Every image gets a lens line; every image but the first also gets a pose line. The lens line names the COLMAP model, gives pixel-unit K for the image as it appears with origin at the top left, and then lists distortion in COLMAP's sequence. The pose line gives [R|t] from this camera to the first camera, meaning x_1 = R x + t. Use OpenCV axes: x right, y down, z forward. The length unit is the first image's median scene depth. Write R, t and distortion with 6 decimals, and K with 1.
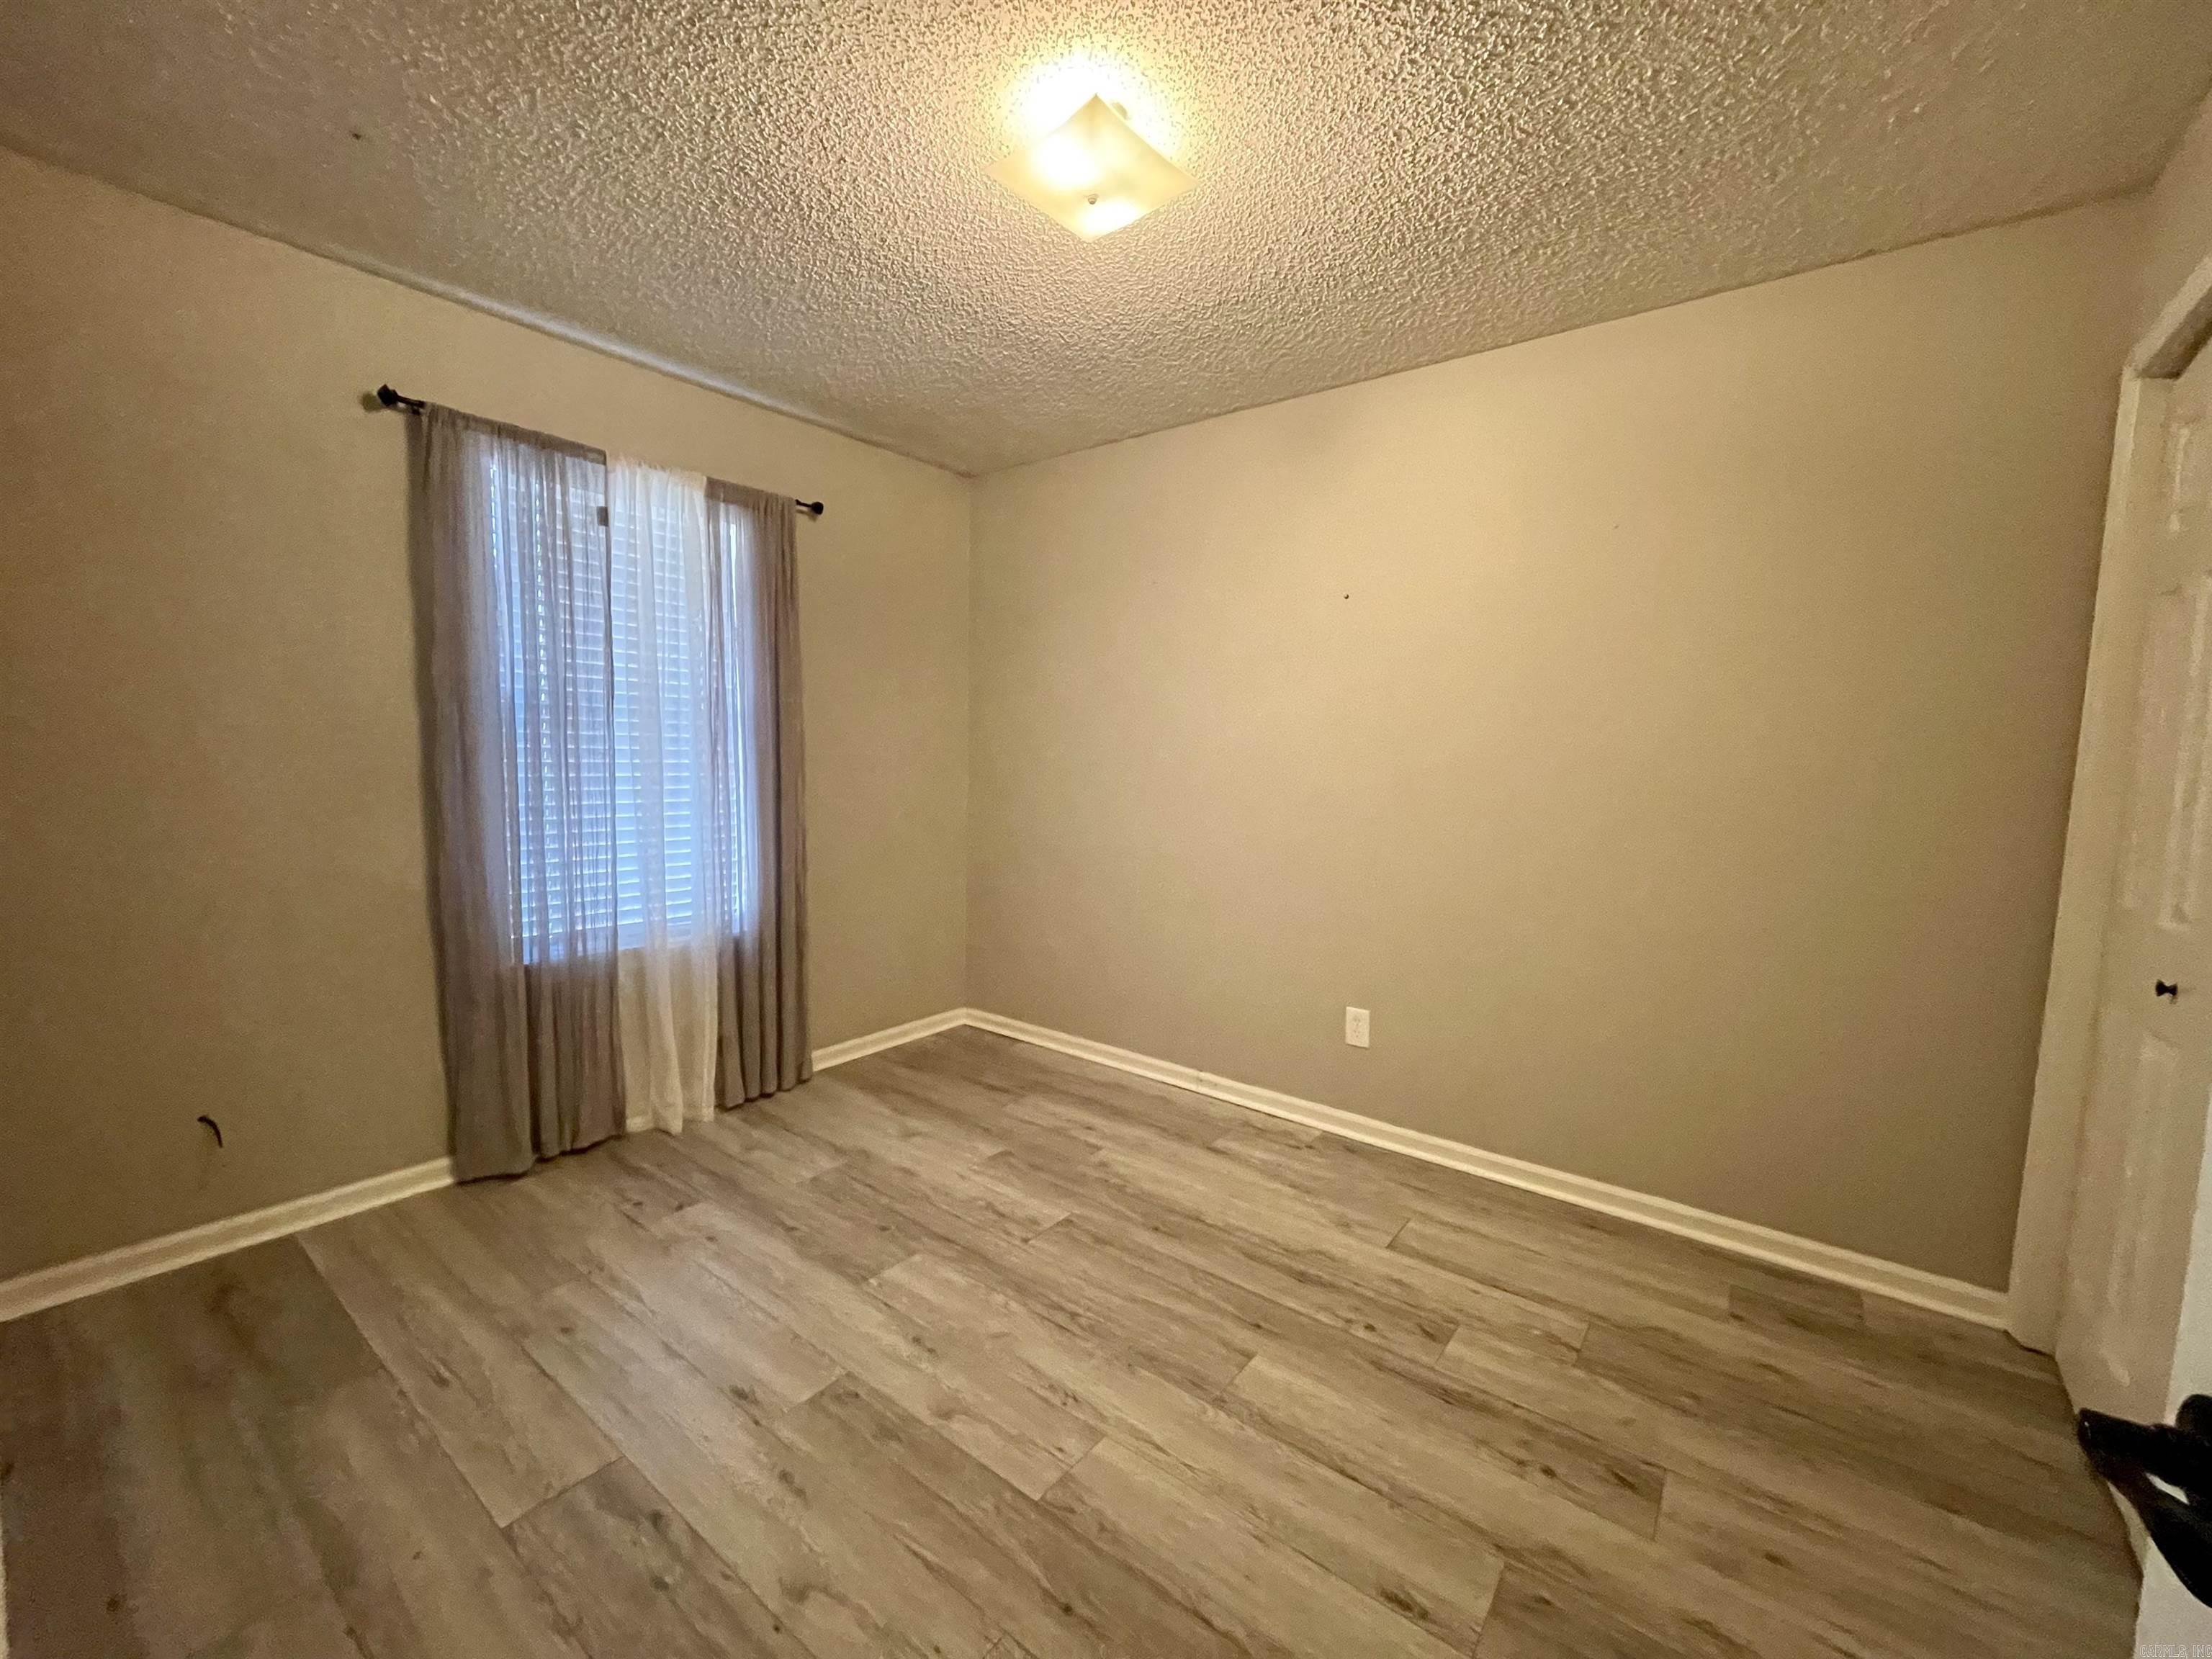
lens RADIAL K [[893.9, 0, 1101.1], [0, 893.9, 827.4], [0, 0, 1]] dist [-0.001077, -0.000767]
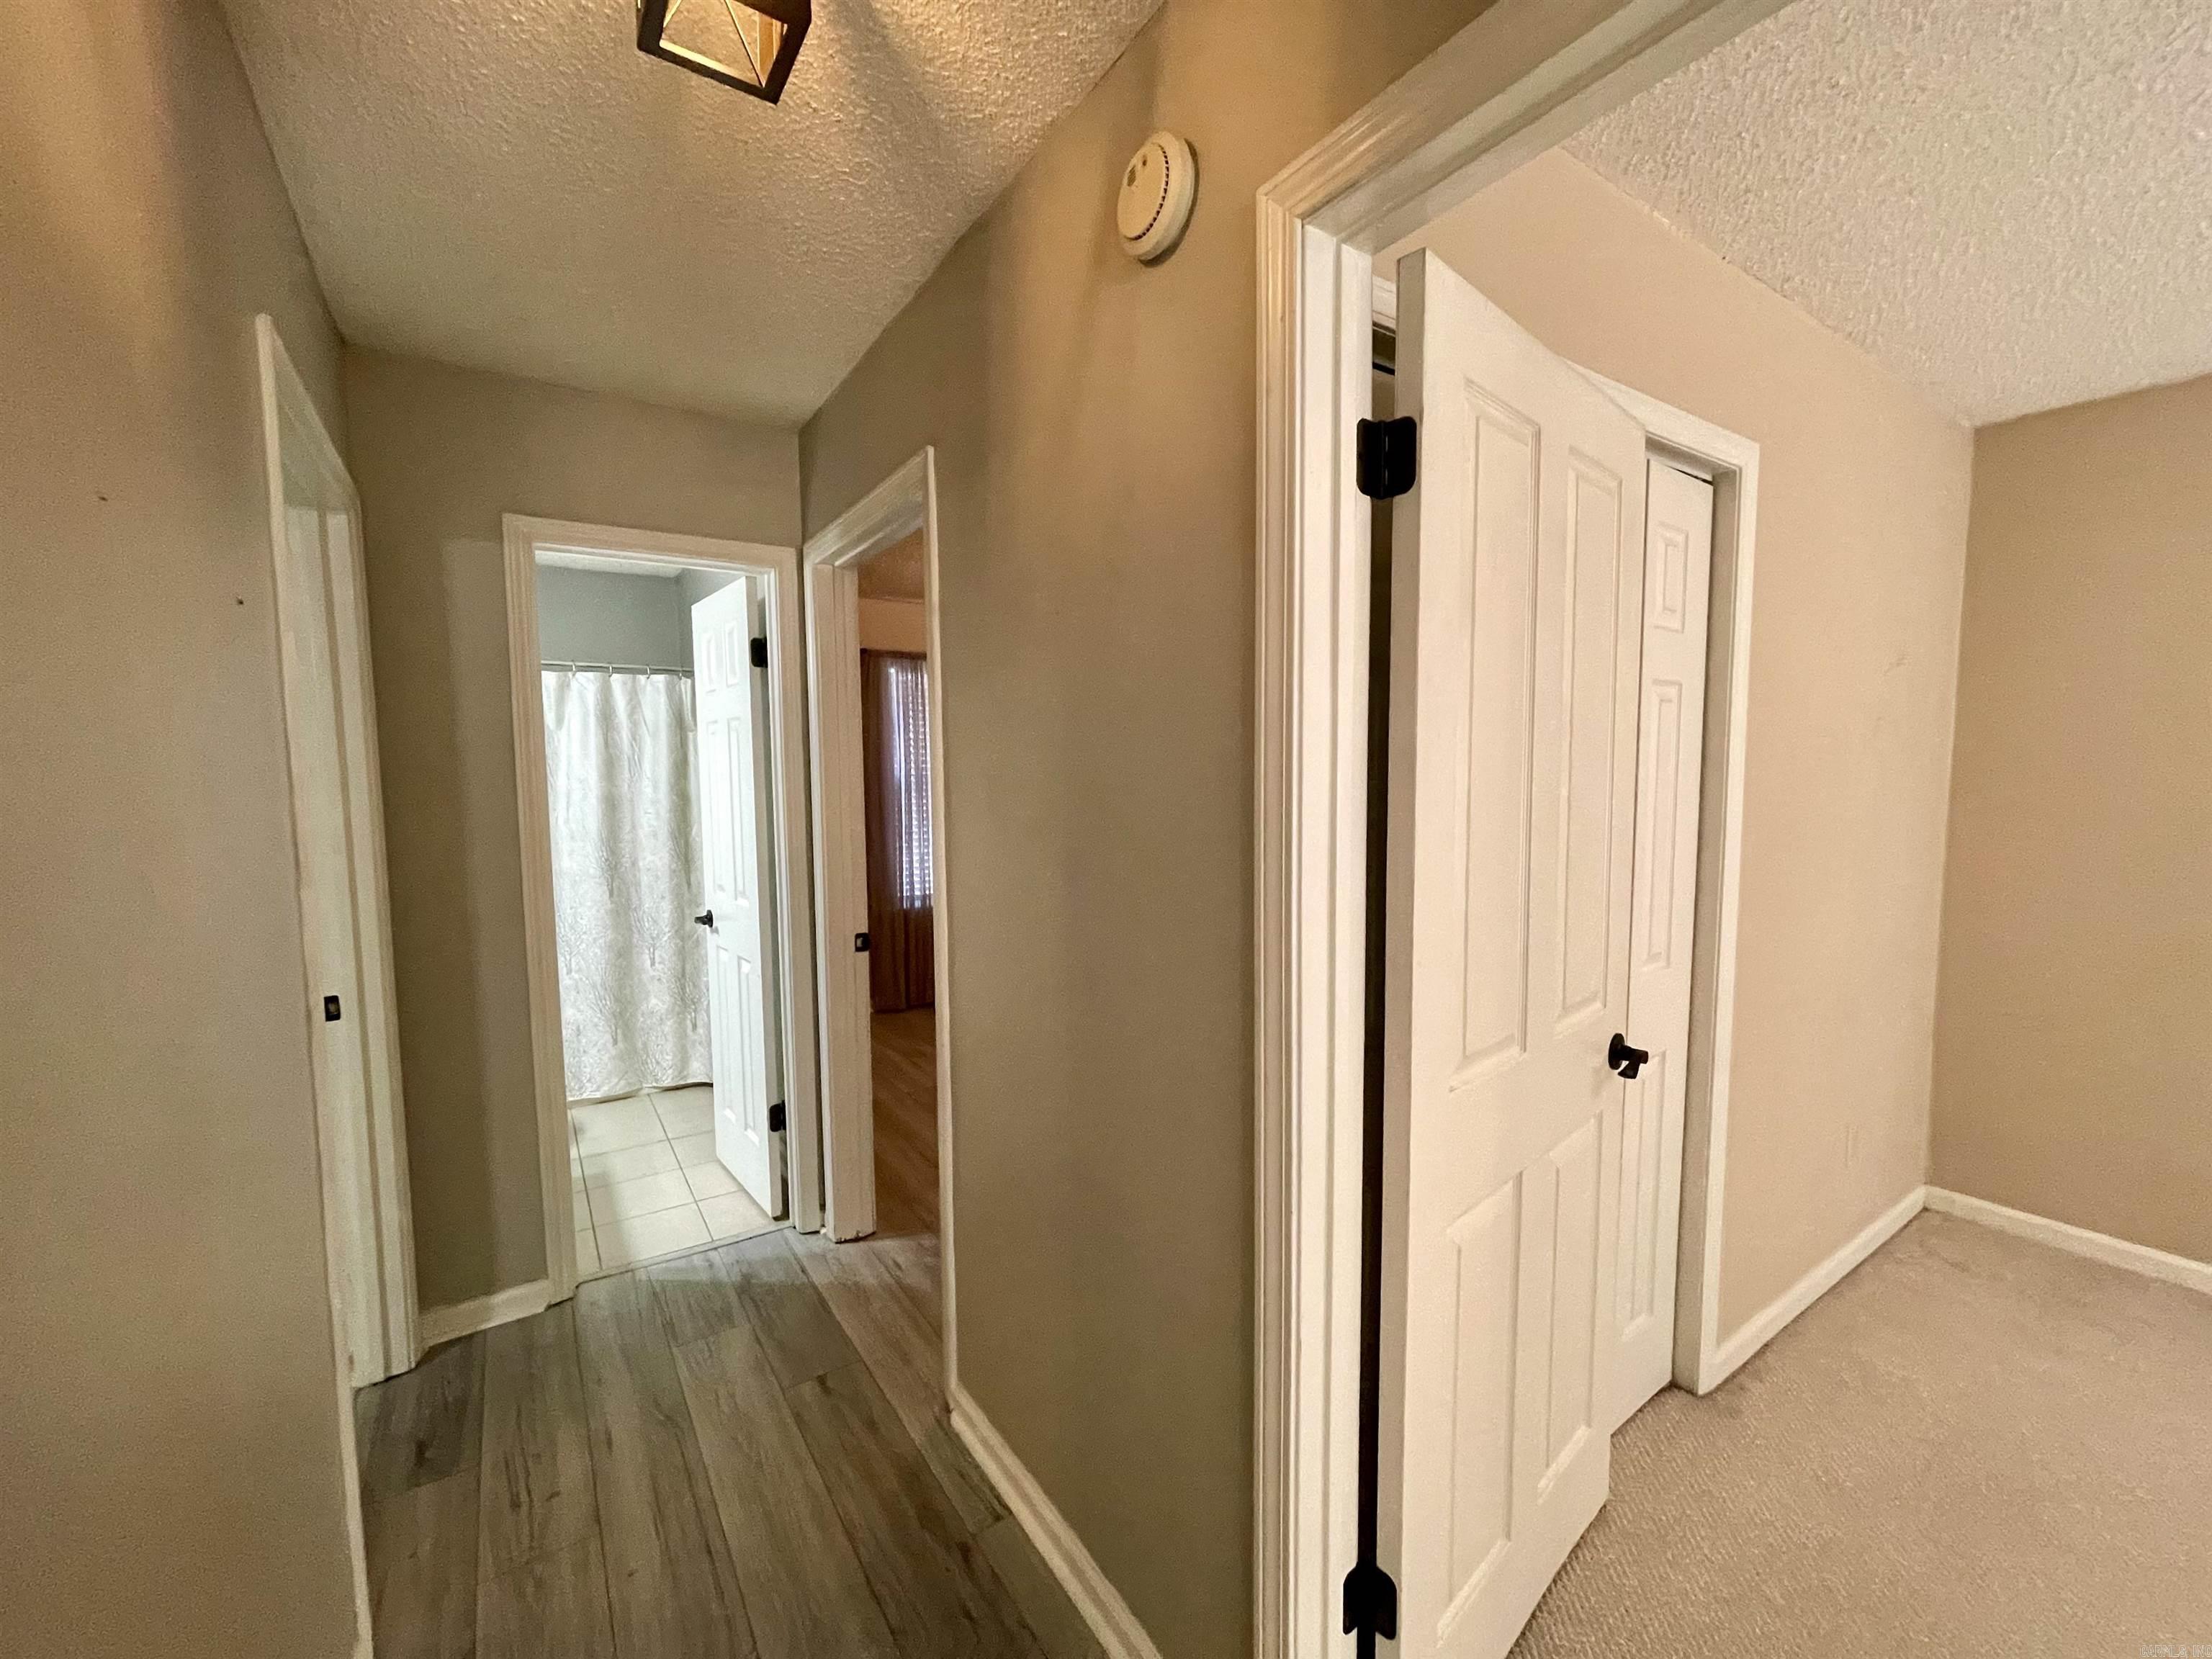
lens RADIAL K [[893.9, 0, 1095.8], [0, 893.9, 834.1], [0, 0, 1]] dist [-0.001077, -0.000767]
pose [[0.947431, -0.003197, -0.319945, 0.429727], [-0.001315, 0.999903, -0.013886, 0.010445], [0.319958, 0.013577, 0.947334, -0.806562]]
